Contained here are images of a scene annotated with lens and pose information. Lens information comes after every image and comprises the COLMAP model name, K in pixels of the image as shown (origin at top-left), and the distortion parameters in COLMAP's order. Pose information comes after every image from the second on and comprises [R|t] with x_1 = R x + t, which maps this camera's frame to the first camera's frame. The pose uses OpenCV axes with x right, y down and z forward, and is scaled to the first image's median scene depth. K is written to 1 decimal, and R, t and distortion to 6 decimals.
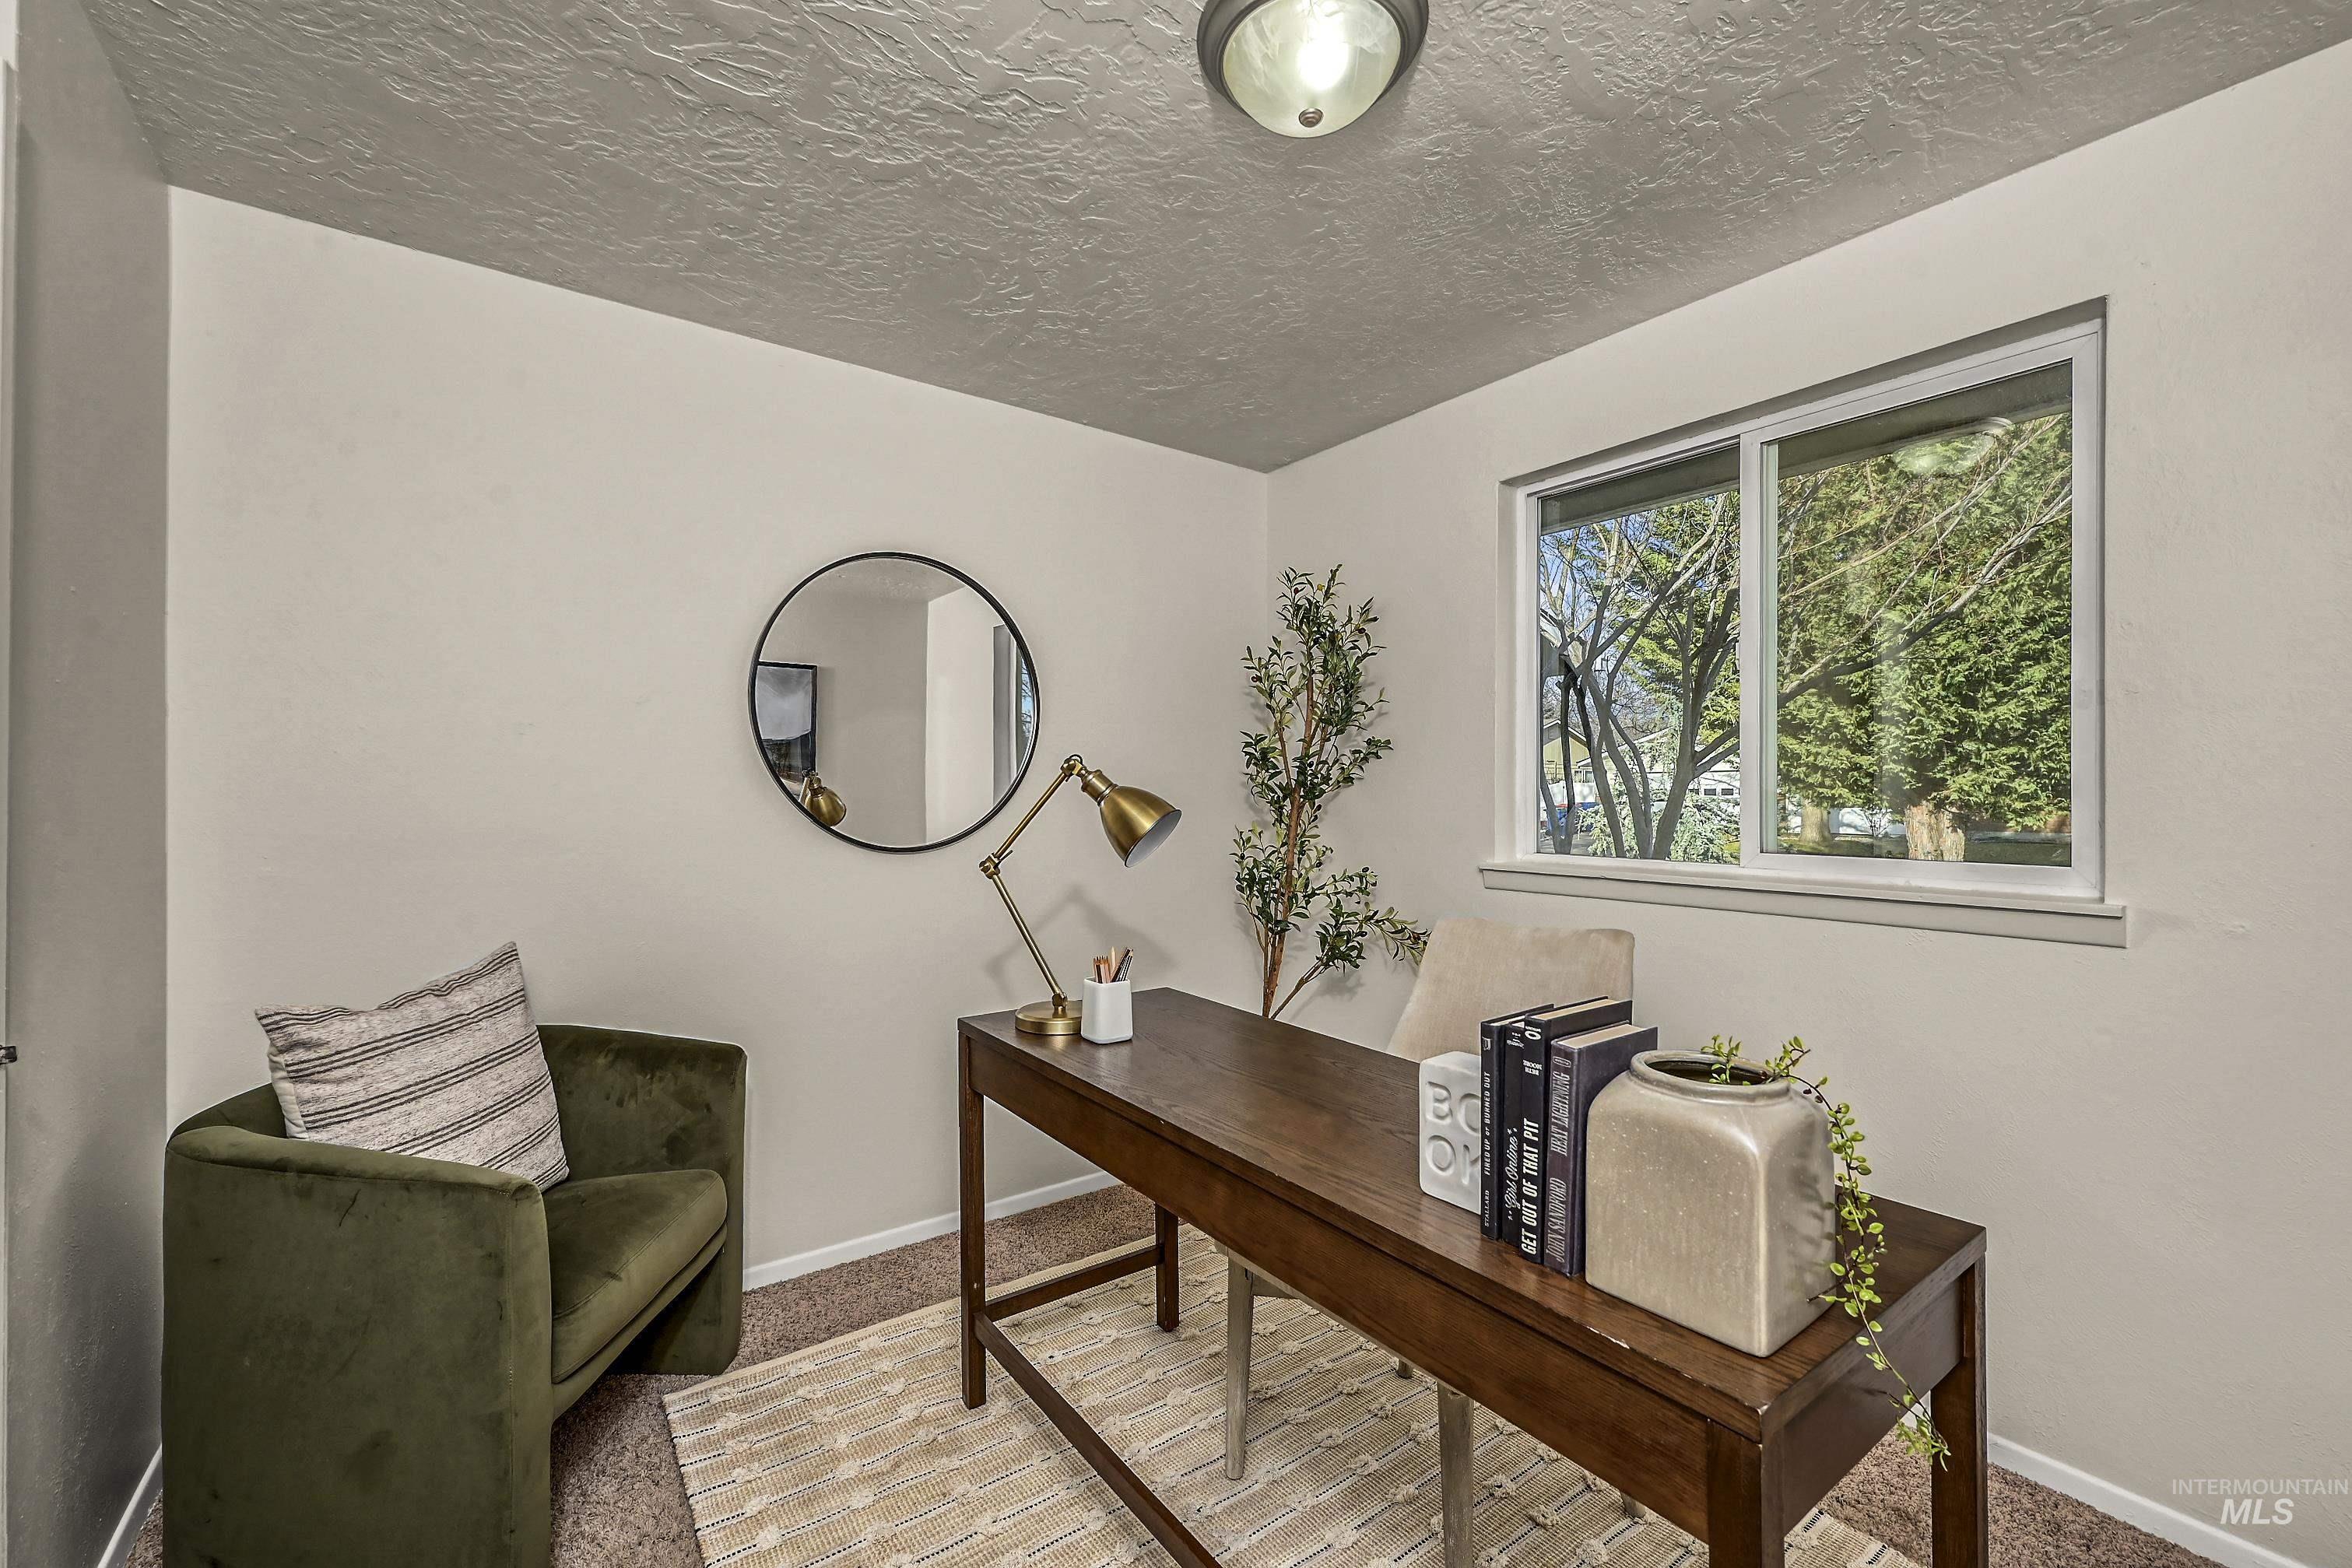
lens RADIAL K [[958.2, 0, 1164.2], [0, 958.2, 794.6], [0, 0, 1]] dist [-0.002039, -0.000154]
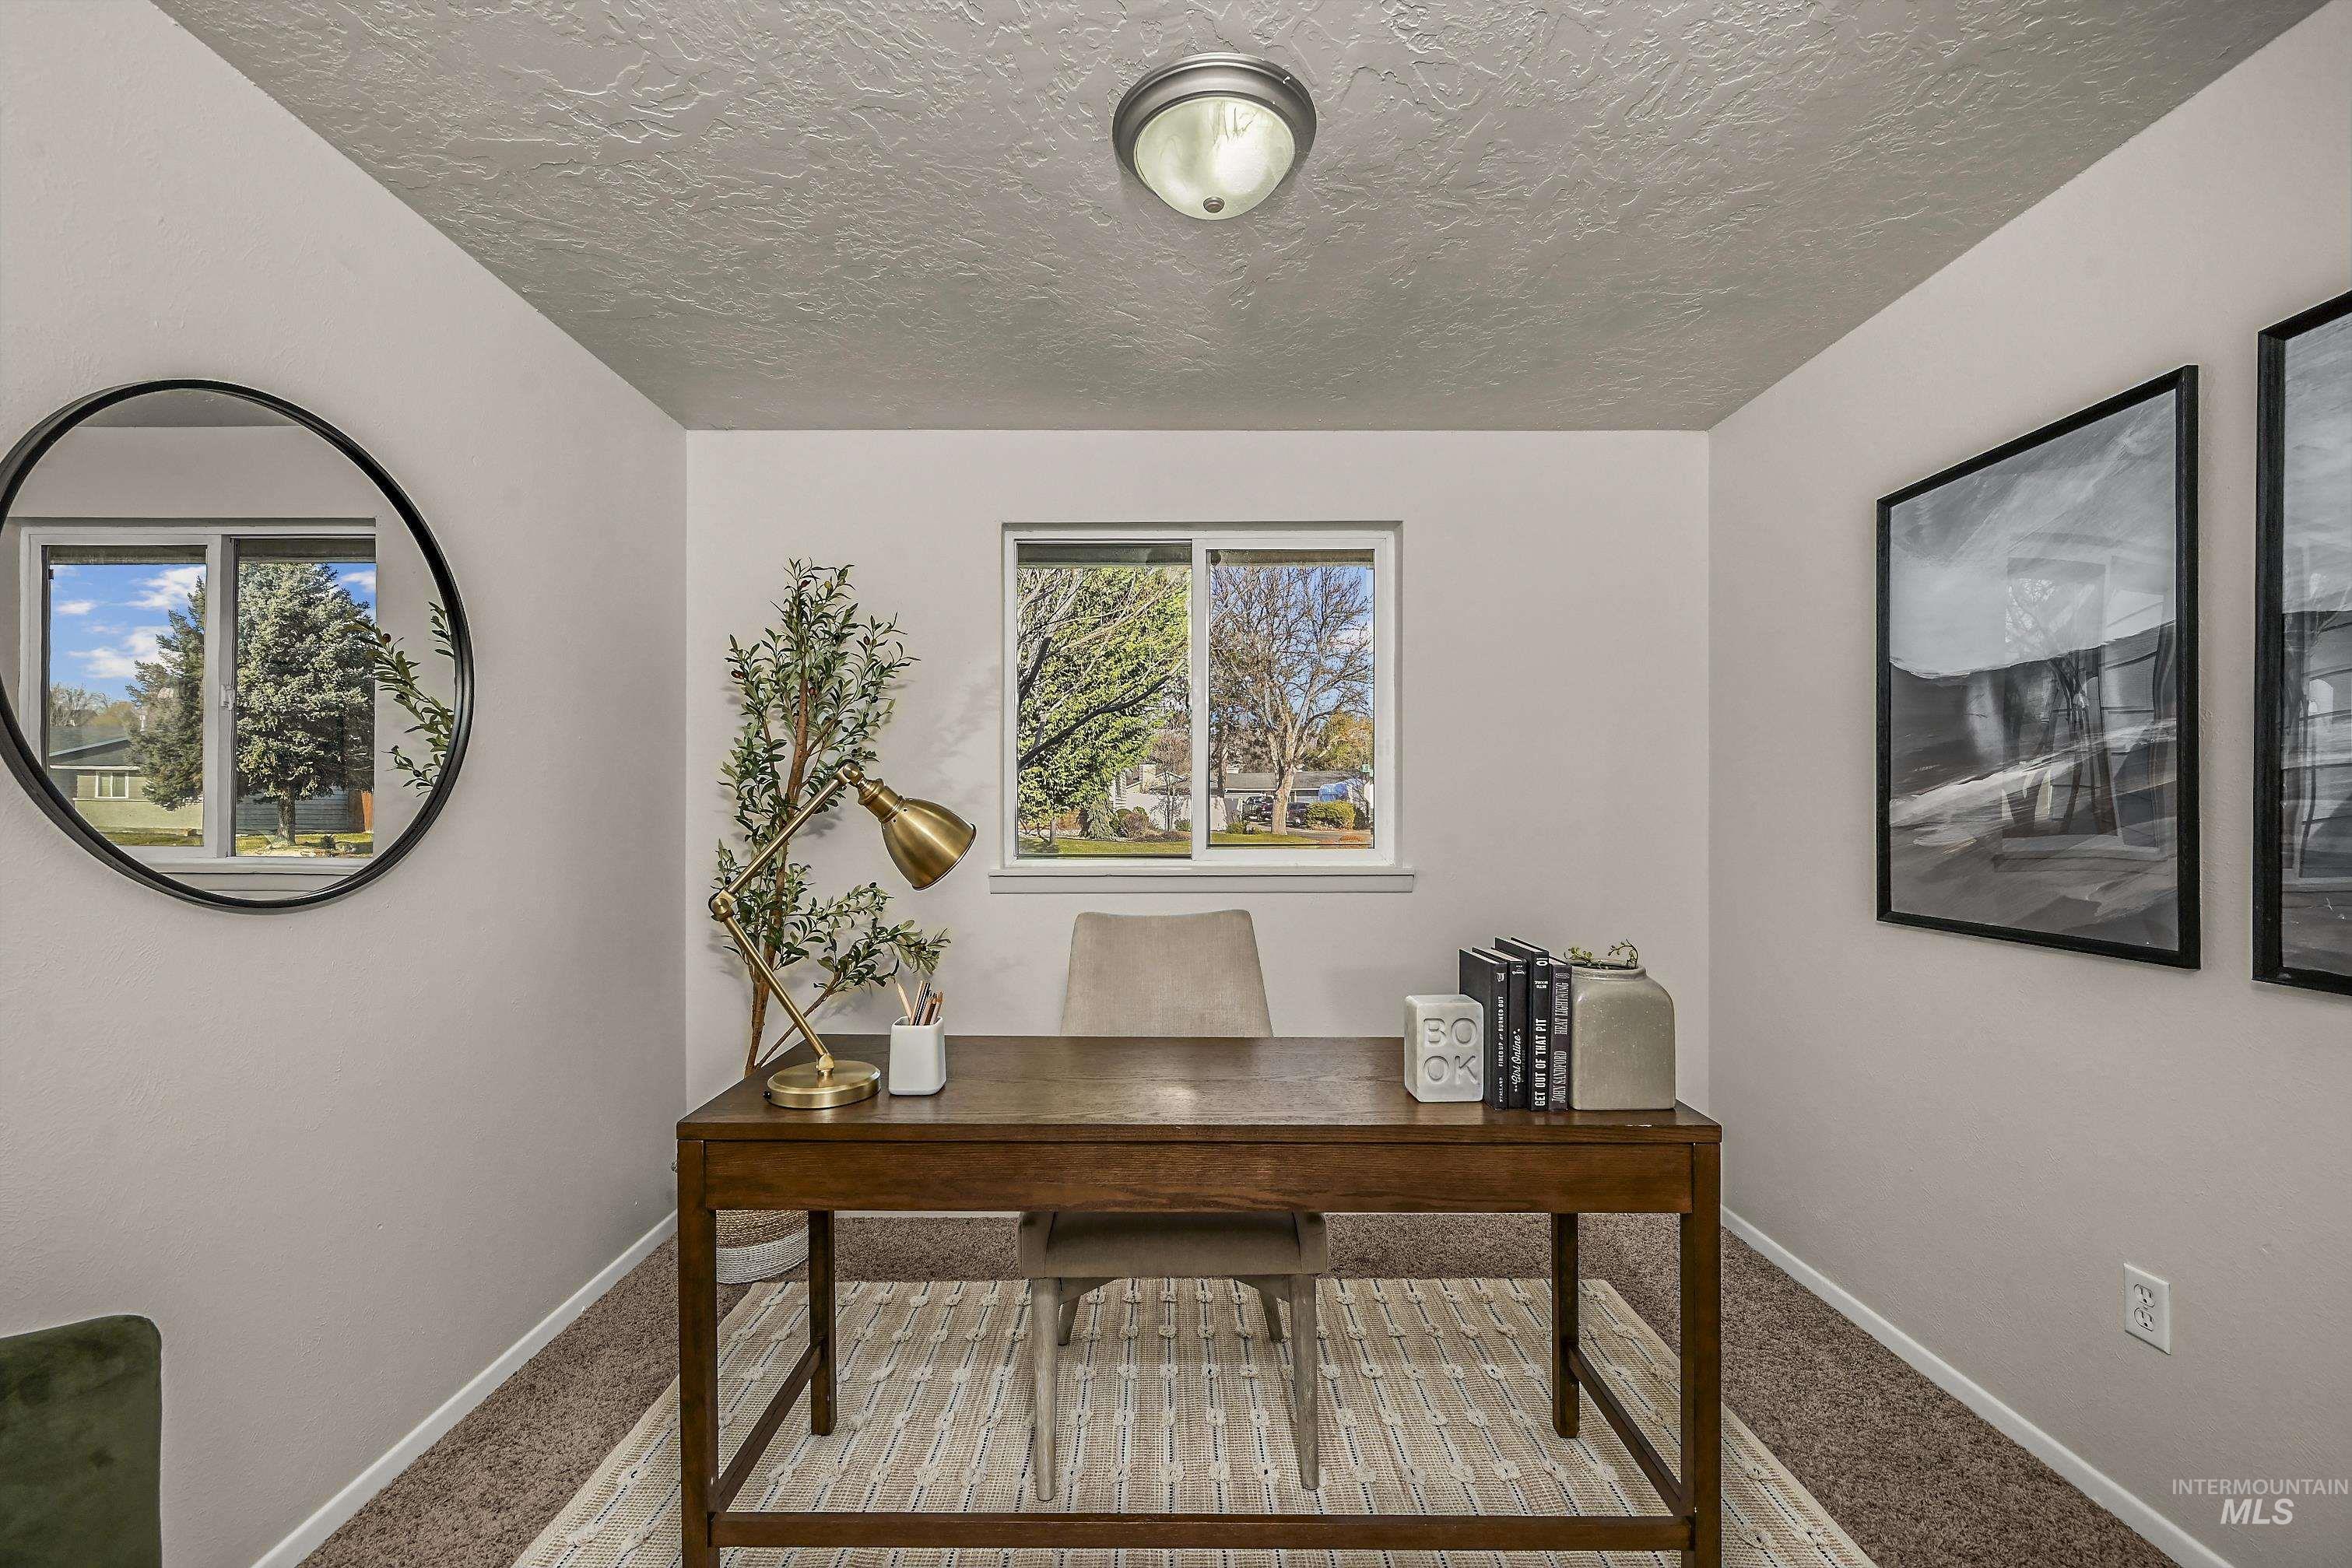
lens RADIAL K [[936.4, 0, 1168.6], [0, 936.4, 800.2], [0, 0, 1]] dist [0.001162, 0.000107]
pose [[0.581479, -0.002925, 0.813556, -0.661351], [0.005085, 0.999987, -0.000039, -0.007087], [-0.813546, 0.004160, 0.581486, 0.342477]]
